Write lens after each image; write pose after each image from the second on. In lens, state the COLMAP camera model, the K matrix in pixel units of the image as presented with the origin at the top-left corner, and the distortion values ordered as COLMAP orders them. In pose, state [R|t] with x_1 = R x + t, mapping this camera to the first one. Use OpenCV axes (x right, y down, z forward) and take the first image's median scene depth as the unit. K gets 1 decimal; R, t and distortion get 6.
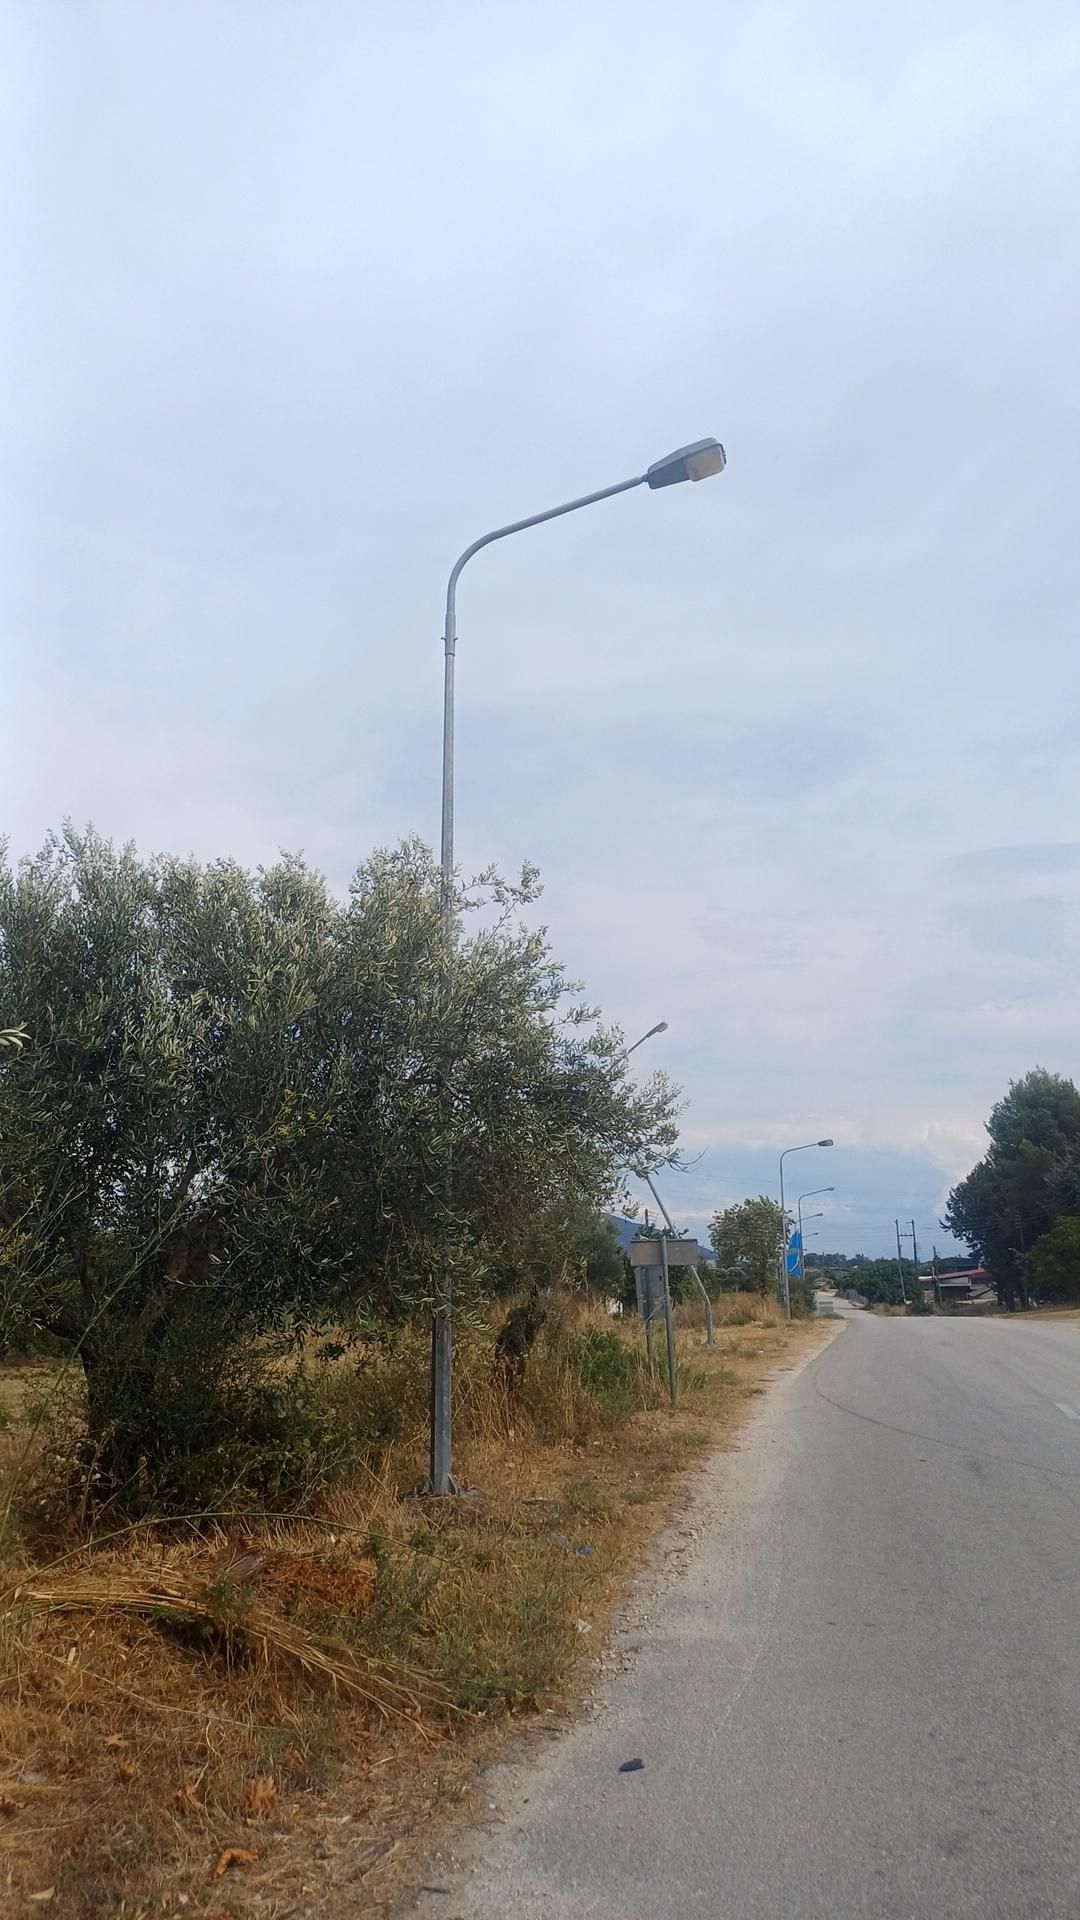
lens RADIAL K [[1410.8, 0, 549.7], [0, 1410.8, 943.4], [0, 0, 1]] dist [0.092455, -0.008983]
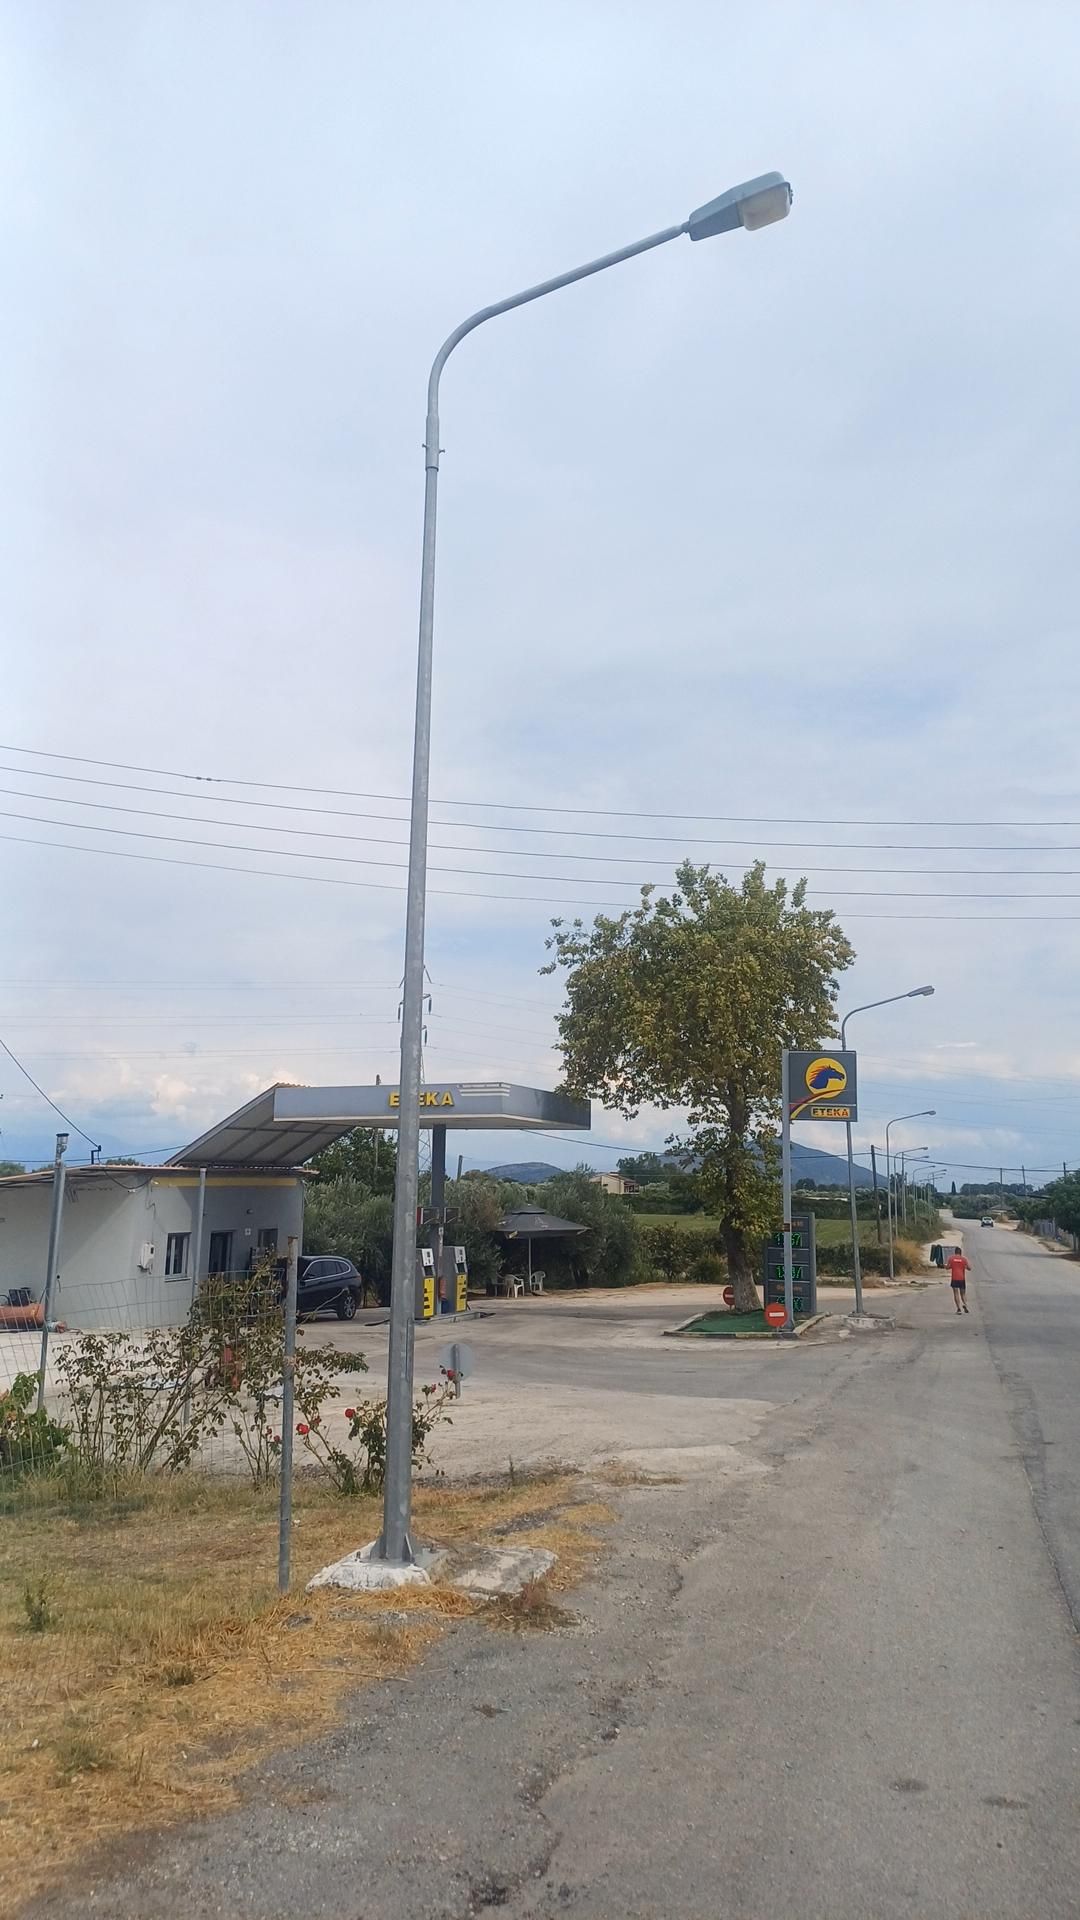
lens RADIAL K [[1410.8, 0, 544.1], [0, 1410.8, 907.2], [0, 0, 1]] dist [0.092455, -0.008983]
pose [[0.992100, 0.004588, -0.125363, 0.132385], [-0.000827, 0.999548, 0.030042, 0.158015], [0.125444, -0.029702, 0.991656, 0.644306]]
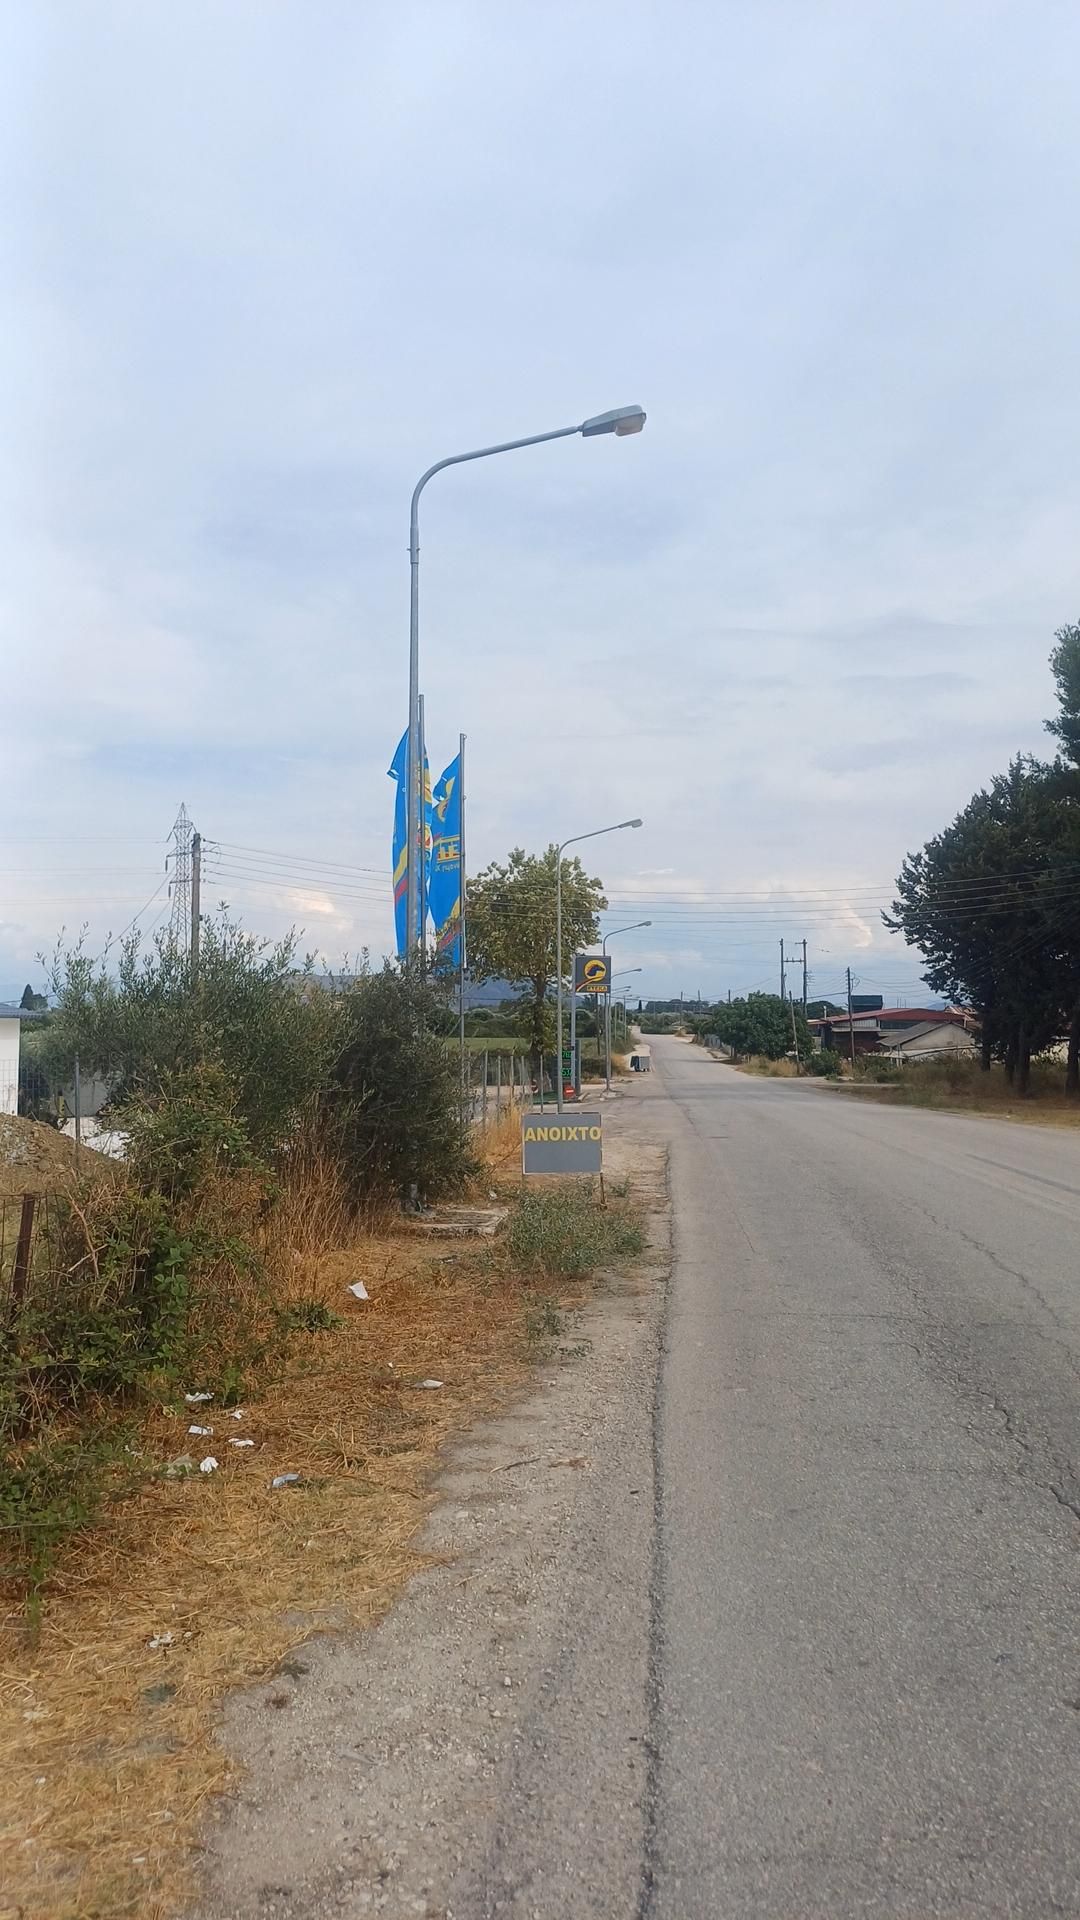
lens RADIAL K [[1410.8, 0, 535.1], [0, 1410.8, 959.7], [0, 0, 1]] dist [0.092455, -0.008983]
pose [[0.996833, 0.015848, 0.077927, 0.099129], [-0.030126, 0.982158, 0.185629, 0.112724], [-0.073594, -0.187389, 0.979525, 0.468304]]
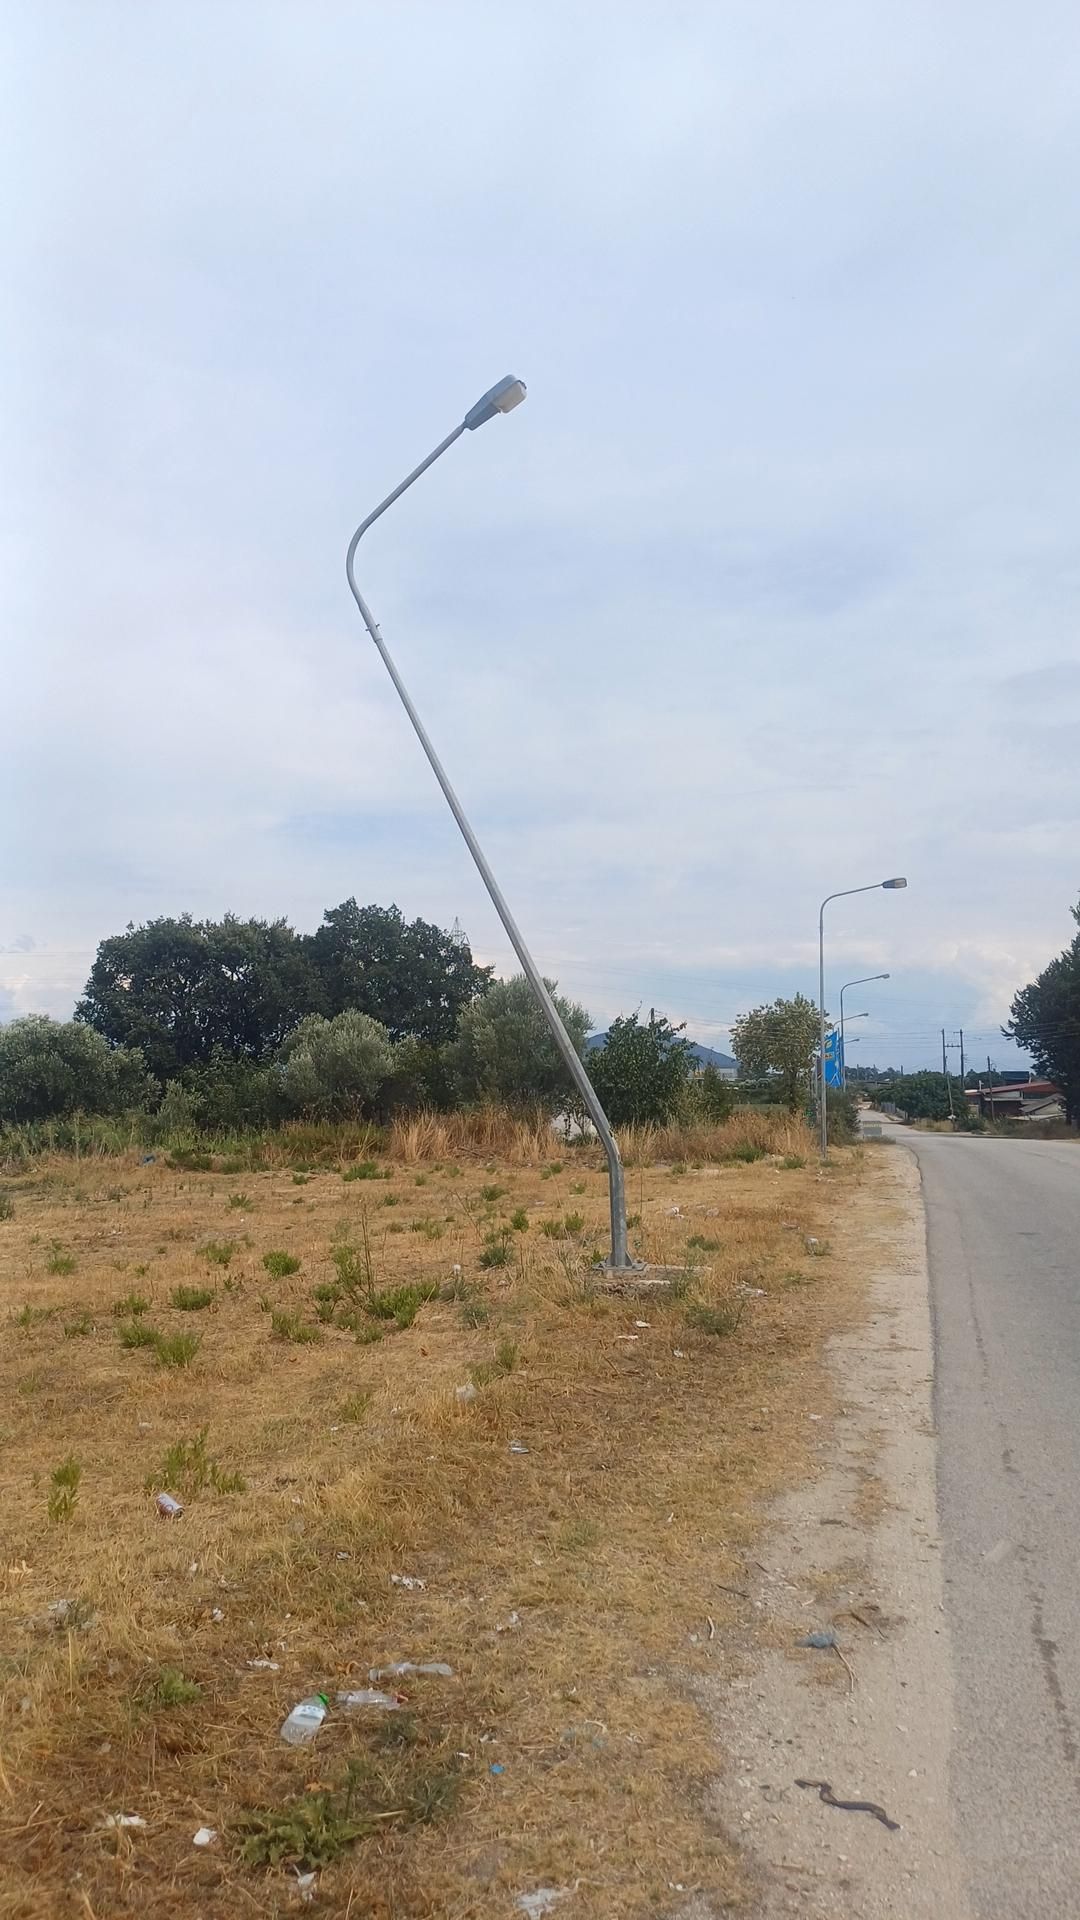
lens RADIAL K [[1410.8, 0, 541.6], [0, 1410.8, 945.4], [0, 0, 1]] dist [0.092455, -0.008983]
pose [[0.999439, 0.009881, -0.031992, 0.022014], [-0.005588, 0.991287, 0.131605, 0.032287], [0.033014, -0.131352, 0.990786, 0.138583]]
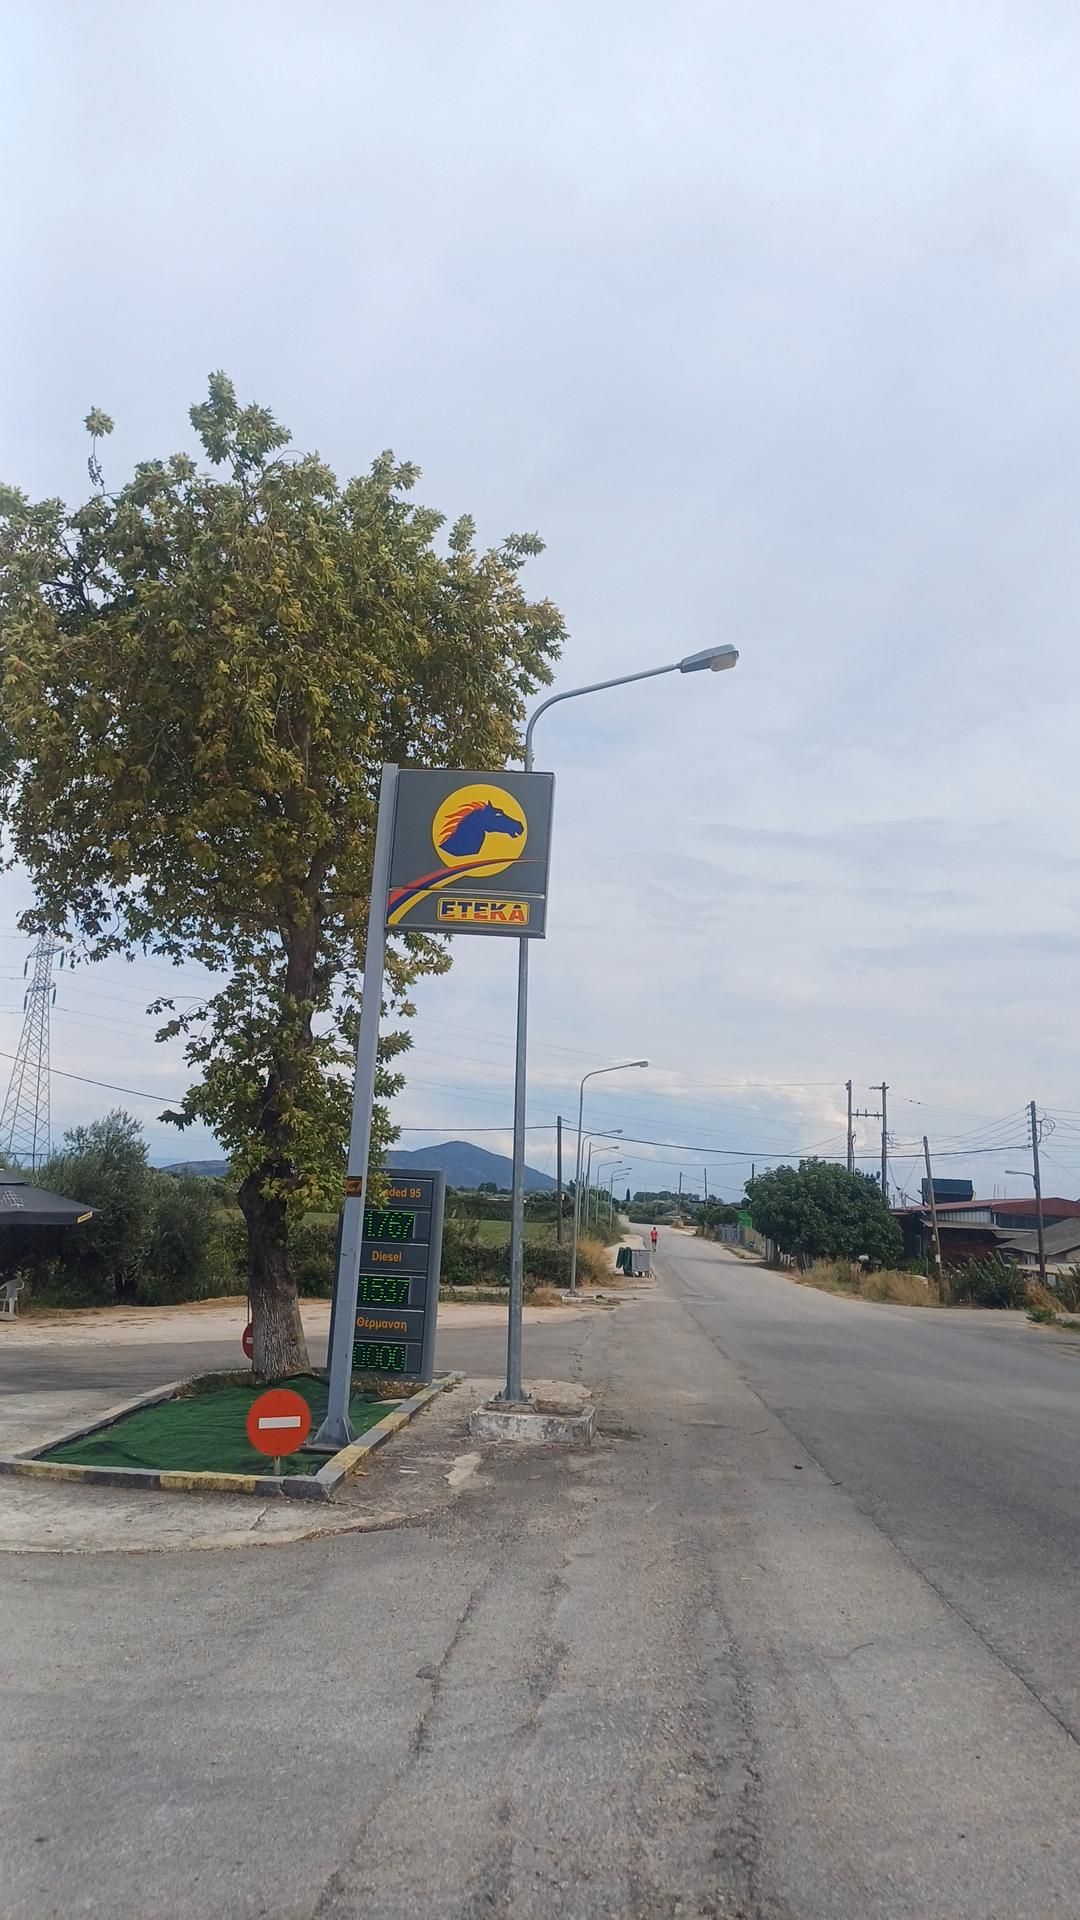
lens RADIAL K [[1410.8, 0, 538.5], [0, 1410.8, 925.6], [0, 0, 1]] dist [0.092455, -0.008983]
pose [[0.994042, 0.076252, 0.077891, 0.145386], [-0.078970, 0.996349, 0.032427, 0.193493], [-0.075134, -0.038385, 0.996434, 0.775190]]
